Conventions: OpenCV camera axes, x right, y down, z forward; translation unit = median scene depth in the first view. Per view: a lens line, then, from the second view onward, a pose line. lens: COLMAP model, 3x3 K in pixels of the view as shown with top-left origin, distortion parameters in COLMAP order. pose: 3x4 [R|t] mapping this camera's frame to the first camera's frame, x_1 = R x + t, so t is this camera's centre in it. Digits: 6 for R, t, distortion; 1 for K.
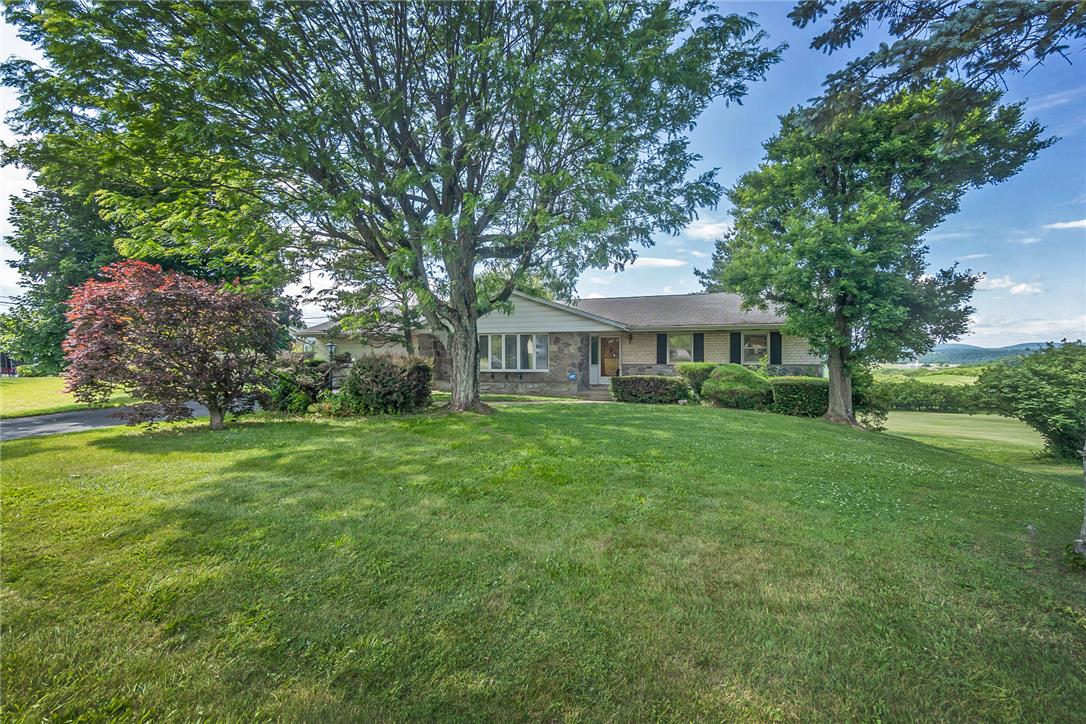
lens RADIAL K [[483.7, 0, 539.1], [0, 483.7, 362.5], [0, 0, 1]] dist [0.000931, -0.000491]
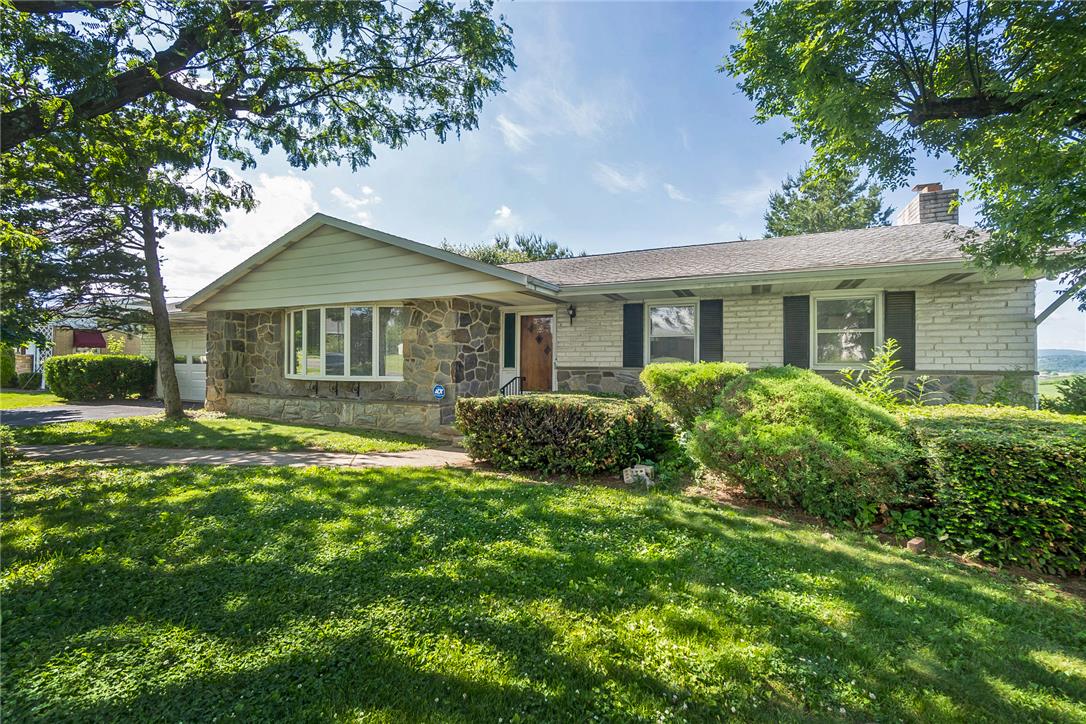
lens RADIAL K [[483.7, 0, 538.7], [0, 483.7, 363.9], [0, 0, 1]] dist [0.000931, -0.000491]
pose [[0.993742, 0.007087, -0.111475, 0.218296], [-0.007783, 0.999953, -0.005805, 0.003219], [0.111429, 0.006636, 0.993750, 0.526660]]
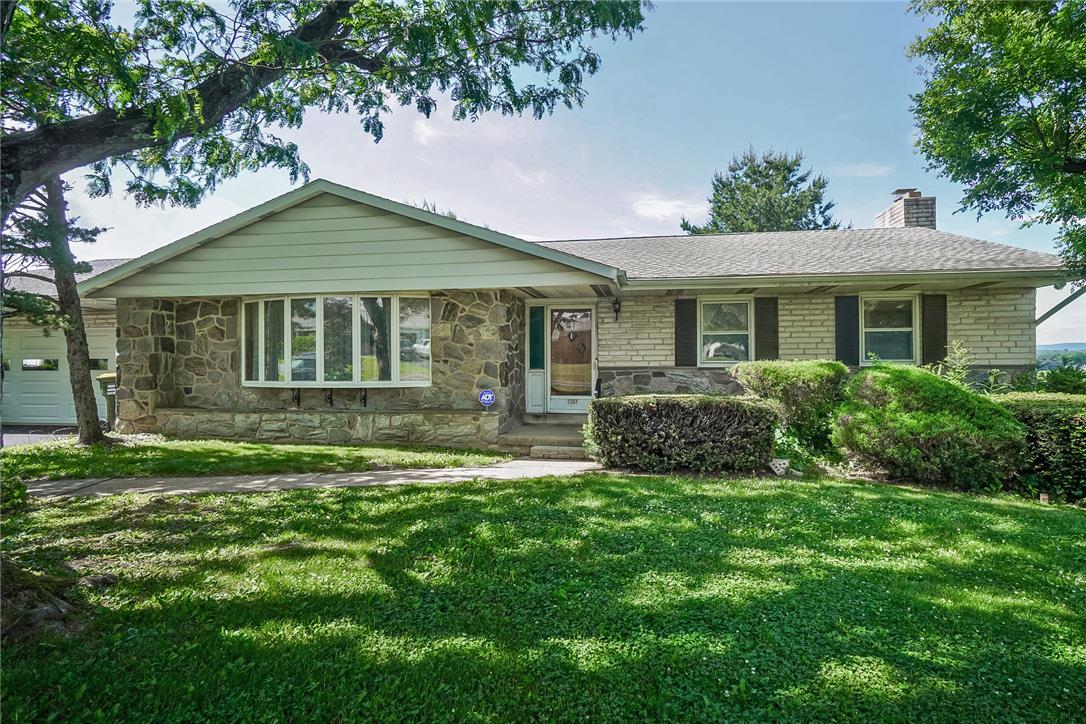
lens RADIAL K [[615.5, 0, 552.7], [0, 615.5, 360.0], [0, 0, 1]] dist [-0.013174, 0.003986]
pose [[0.986728, -0.003334, 0.162347, 0.038575], [0.005931, 0.999862, -0.015514, 0.005267], [-0.162272, 0.016271, 0.986612, 0.463381]]
